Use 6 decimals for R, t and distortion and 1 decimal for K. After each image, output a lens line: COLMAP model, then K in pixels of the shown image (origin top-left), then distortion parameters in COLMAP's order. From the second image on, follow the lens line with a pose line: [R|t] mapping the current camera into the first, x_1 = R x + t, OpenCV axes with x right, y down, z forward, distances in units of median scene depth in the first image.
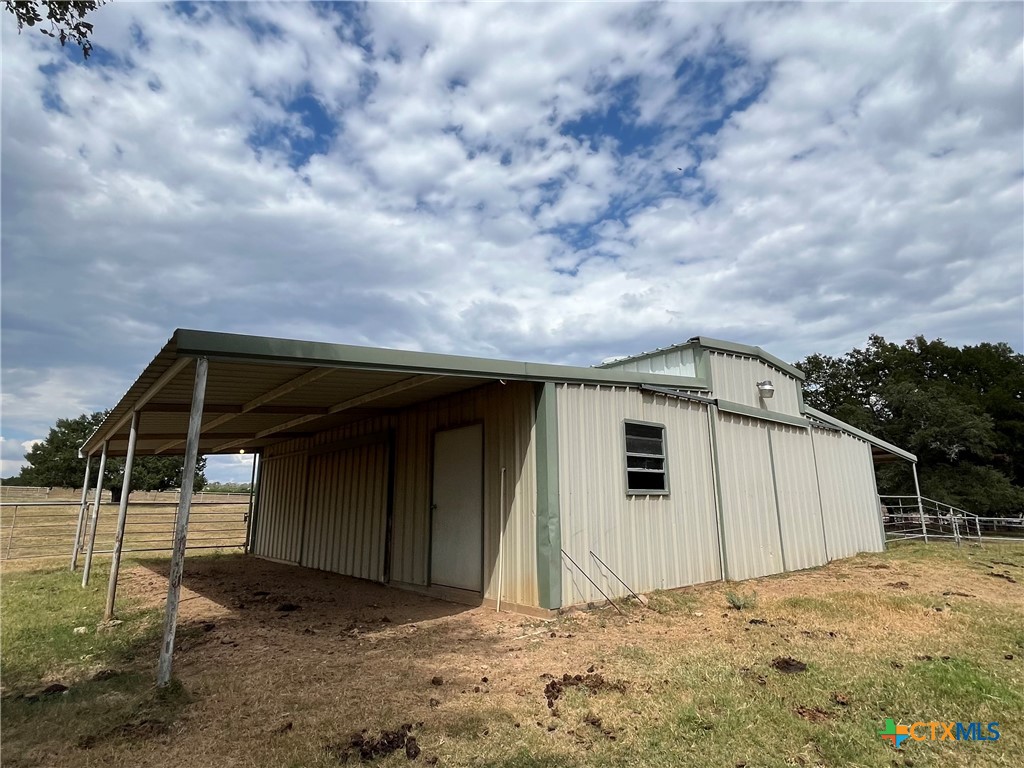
lens RADIAL K [[550.2, 0, 512.5], [0, 550.2, 382.6], [0, 0, 1]] dist [0.002458, -0.000350]
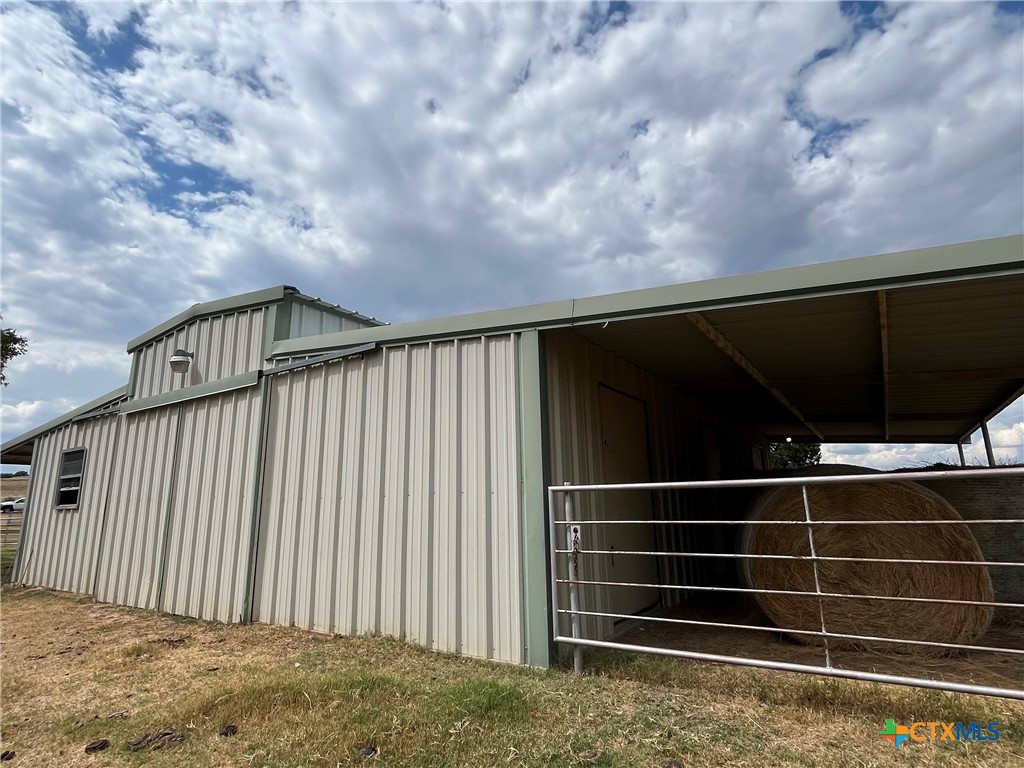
lens RADIAL K [[550.2, 0, 511.1], [0, 550.2, 383.4], [0, 0, 1]] dist [0.002458, -0.000350]
pose [[0.286220, -0.207156, -0.935502, 1.666798], [0.224959, 0.963587, -0.144548, 0.323101], [0.931382, -0.169077, 0.322399, 1.520520]]
